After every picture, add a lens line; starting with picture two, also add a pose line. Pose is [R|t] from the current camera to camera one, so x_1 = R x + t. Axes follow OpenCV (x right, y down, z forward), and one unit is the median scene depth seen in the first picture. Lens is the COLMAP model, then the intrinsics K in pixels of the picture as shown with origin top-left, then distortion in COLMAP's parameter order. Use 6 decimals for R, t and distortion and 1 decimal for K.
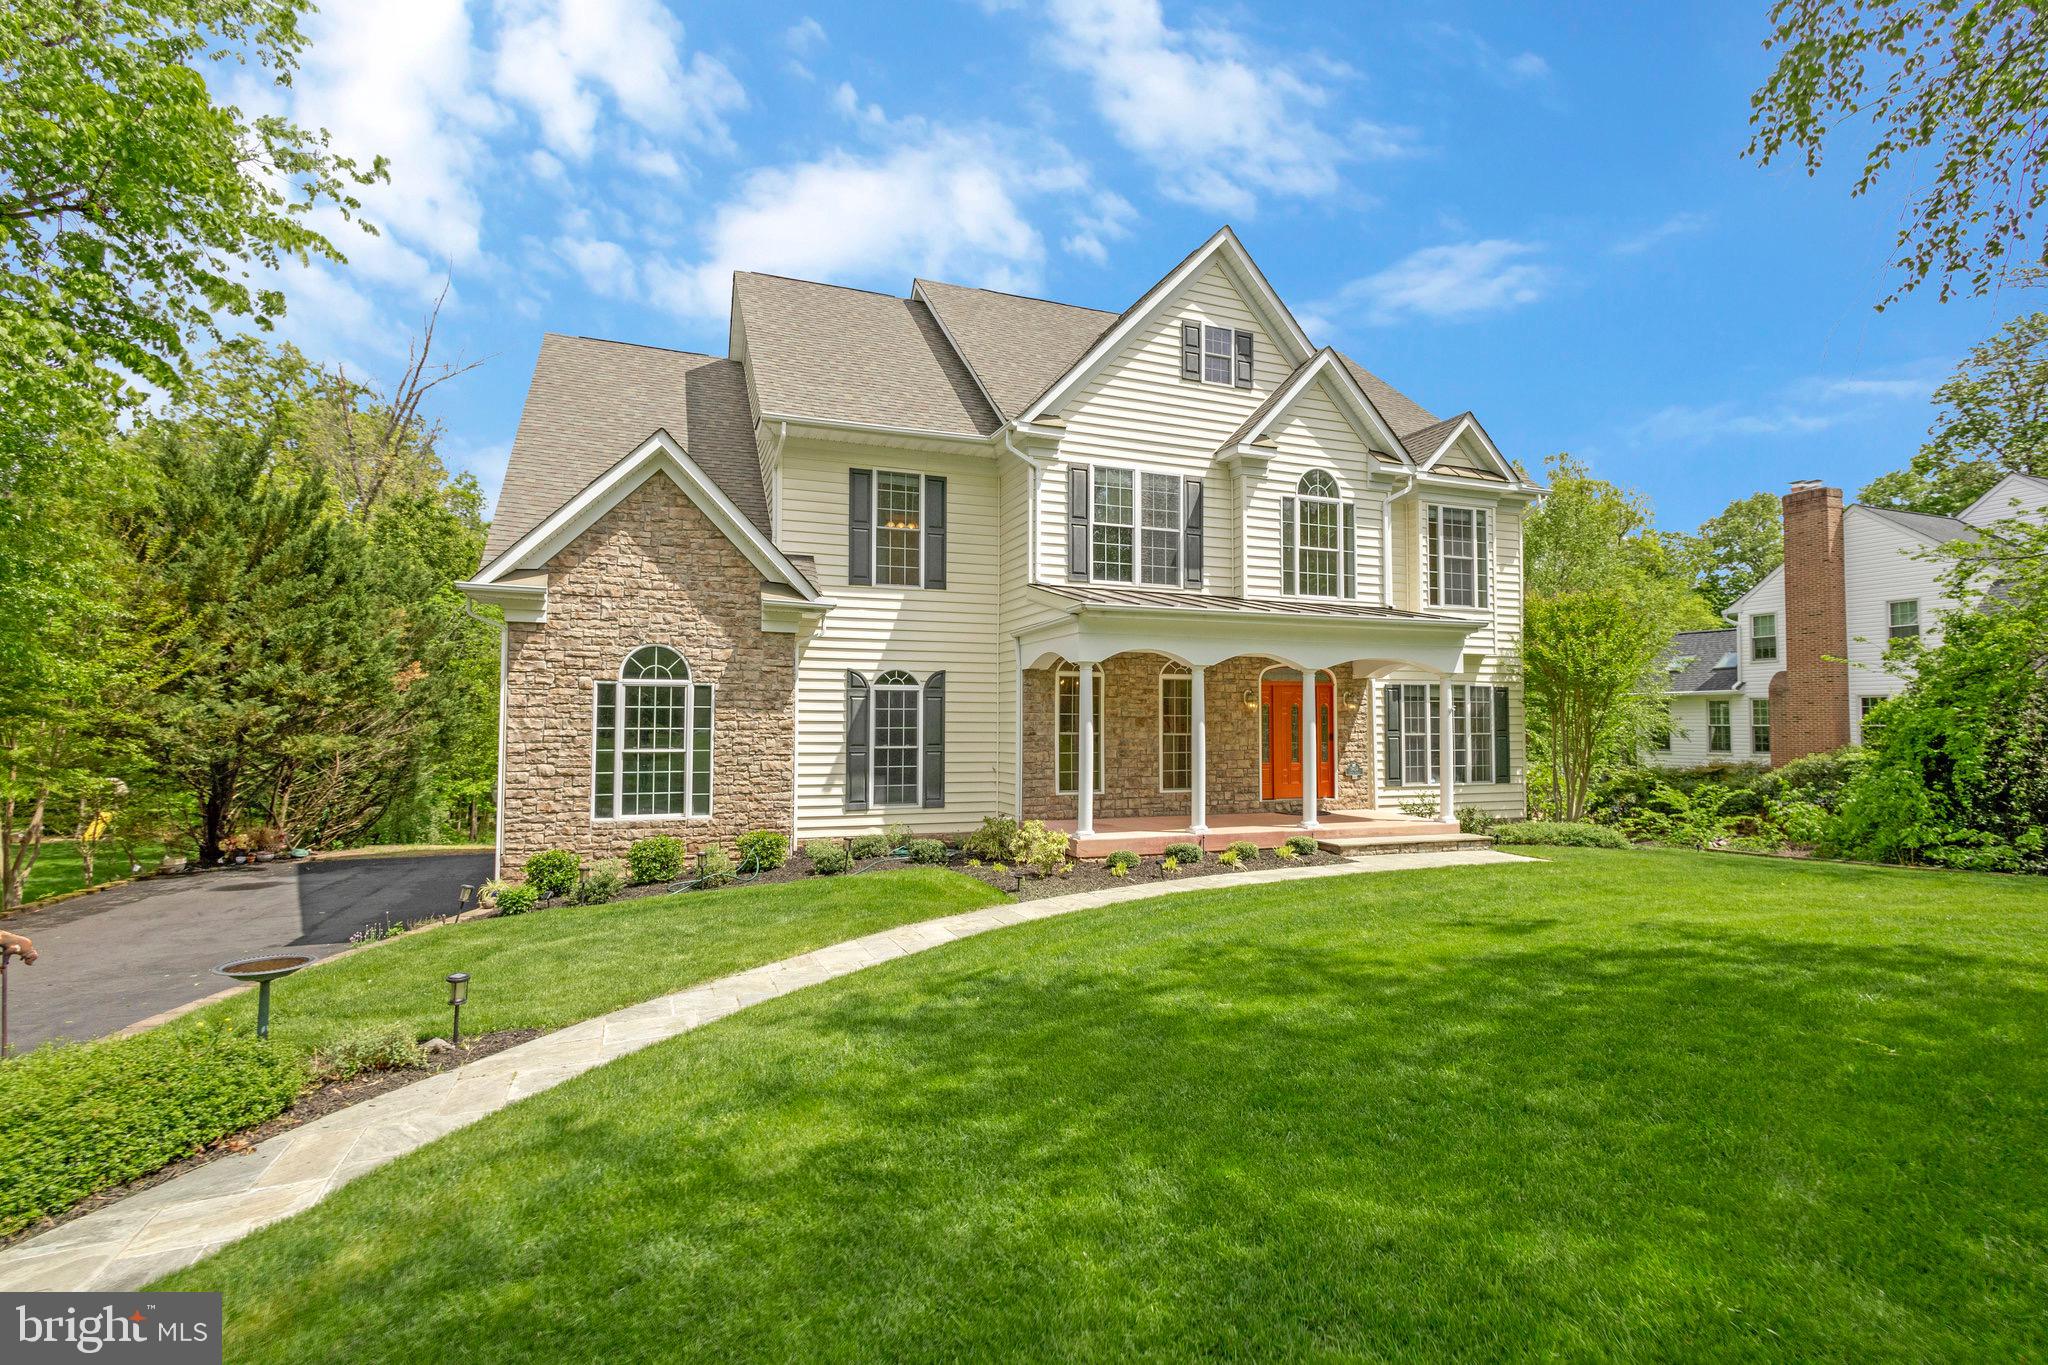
lens RADIAL K [[923.8, 0, 1027.6], [0, 923.8, 671.1], [0, 0, 1]] dist [0.007624, 0.000475]
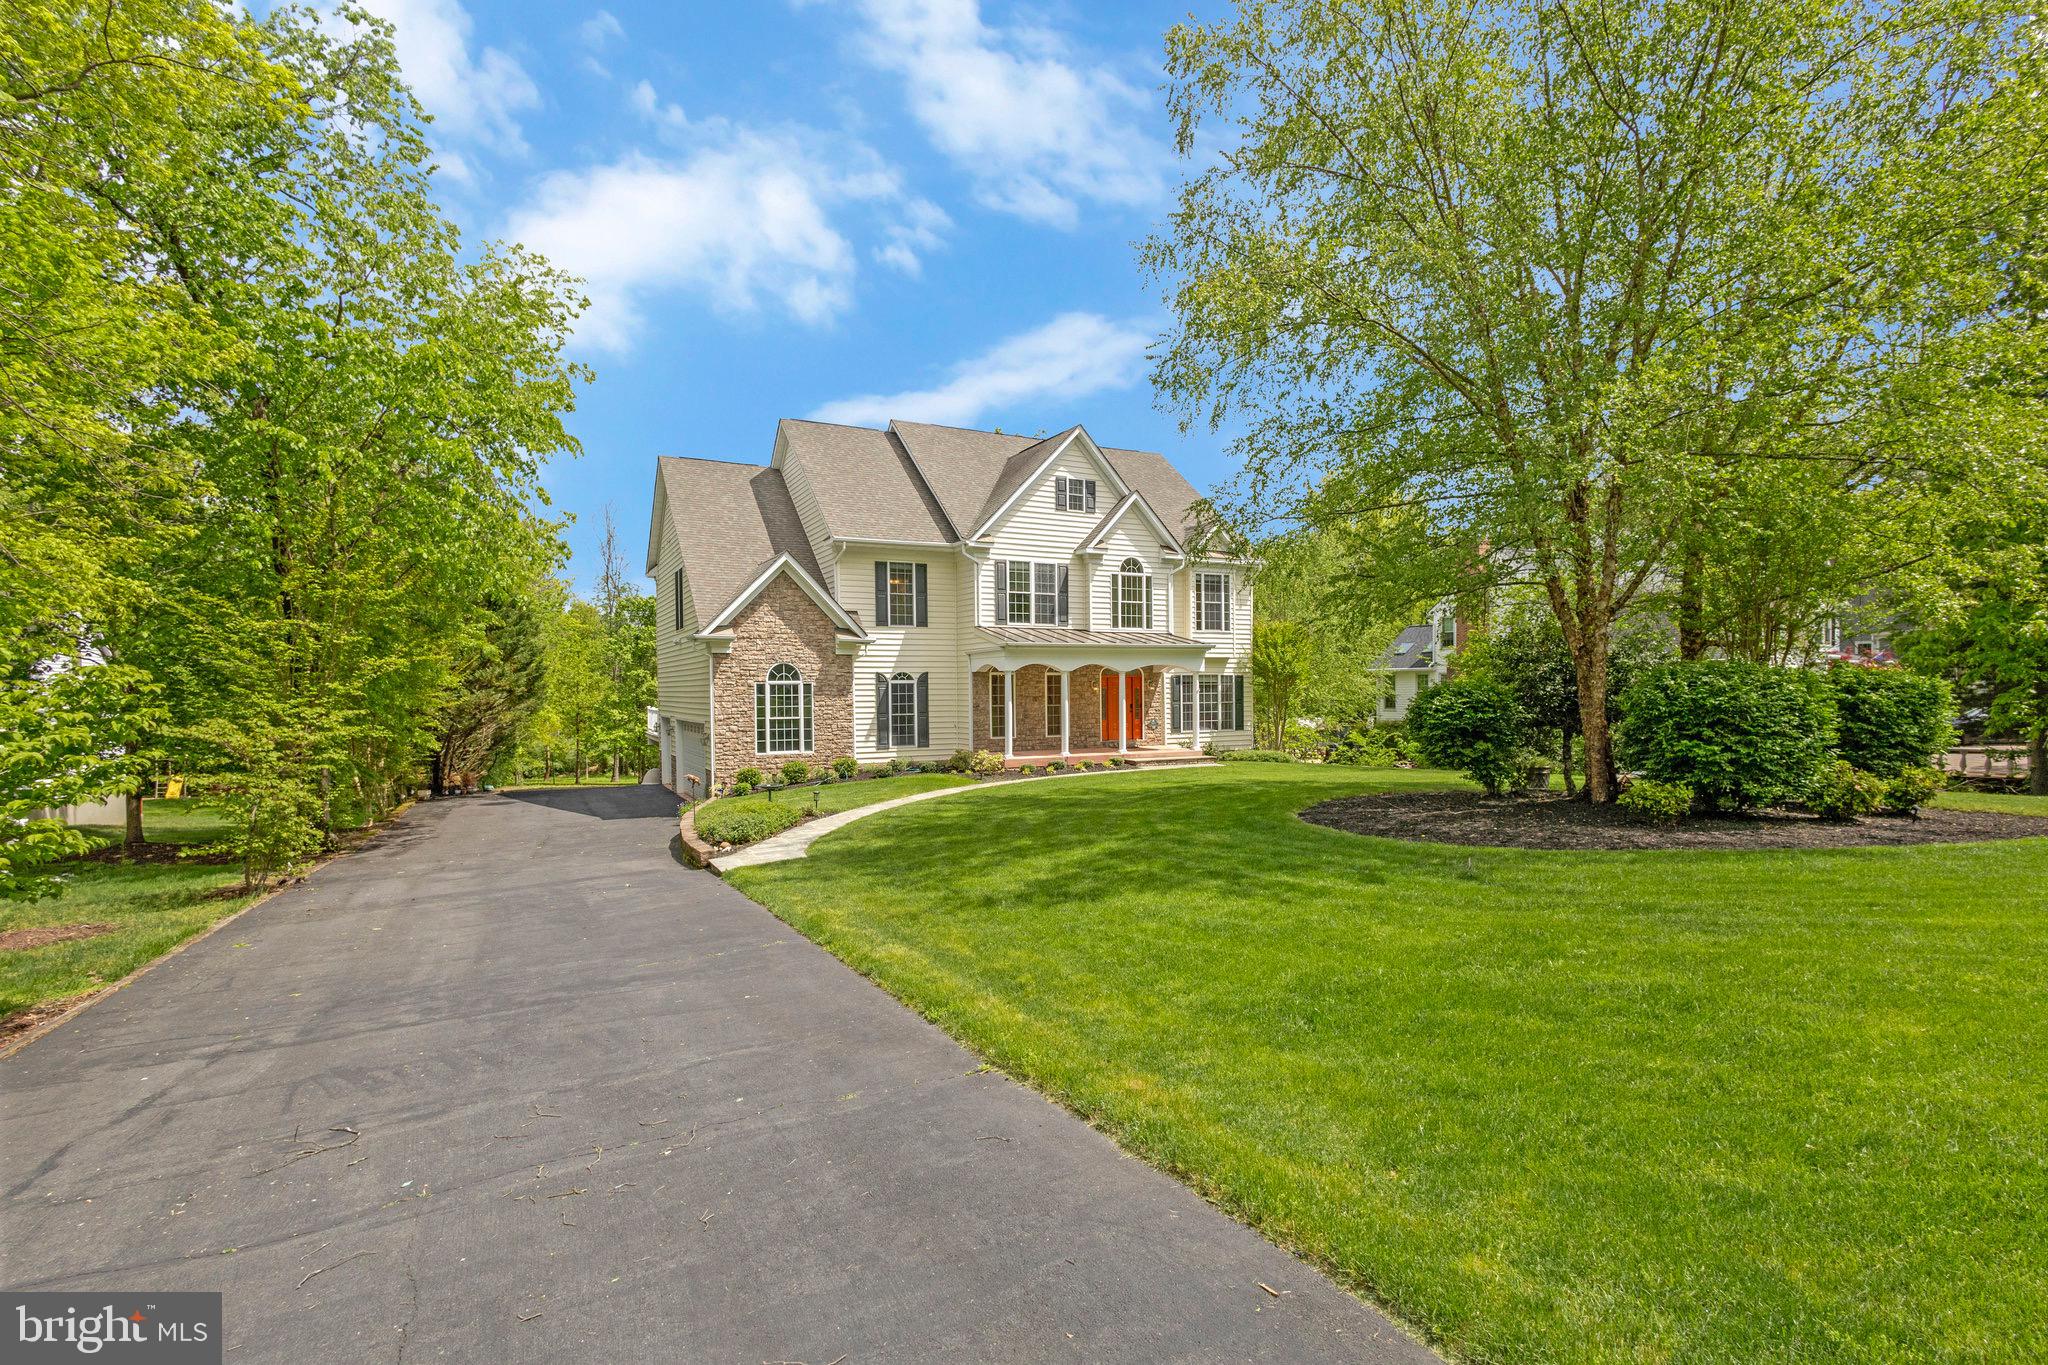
lens RADIAL K [[933.6, 0, 1024.0], [0, 933.6, 682.5], [0, 0, 1]] dist [0.002869, -0.000238]
pose [[0.993710, -0.012179, 0.111315, -0.106046], [0.007190, 0.998956, 0.045115, -0.061600], [-0.111749, -0.044031, 0.992761, -0.841479]]
